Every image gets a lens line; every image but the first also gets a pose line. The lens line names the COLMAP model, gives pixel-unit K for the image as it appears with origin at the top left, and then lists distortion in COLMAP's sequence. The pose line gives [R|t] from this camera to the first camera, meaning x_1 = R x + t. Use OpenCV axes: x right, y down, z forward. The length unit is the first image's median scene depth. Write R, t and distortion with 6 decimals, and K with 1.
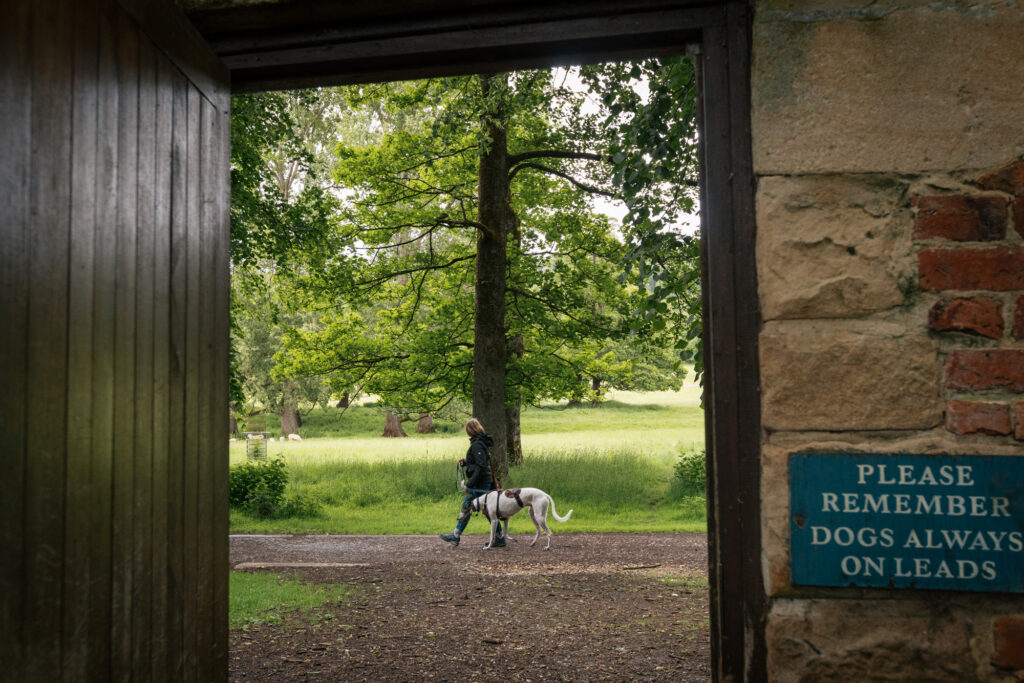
lens RADIAL K [[1009.8, 0, 512.0], [0, 1009.8, 341.5], [0, 0, 1]] dist [0.002587, -0.000923]
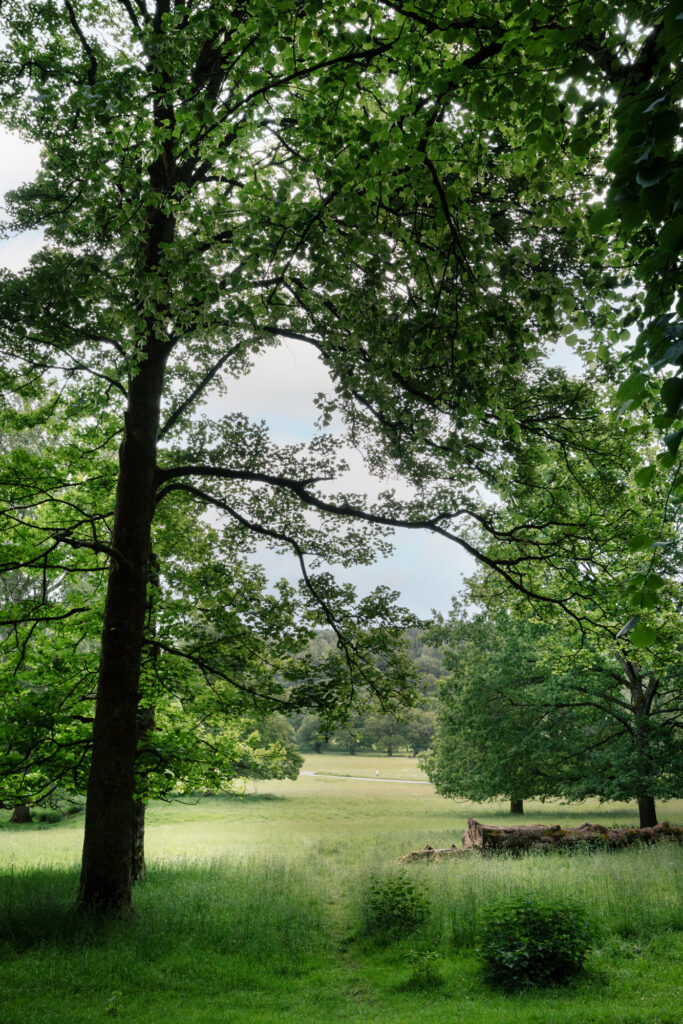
lens RADIAL K [[1009.8, 0, 341.8], [0, 1009.8, 562.6], [0, 0, 1]] dist [0.002587, -0.000923]
pose [[0.977256, 0.064539, 0.202006, -0.013202], [-0.031209, 0.985963, -0.164024, 0.006532], [-0.209756, 0.153989, 0.965552, 0.183276]]
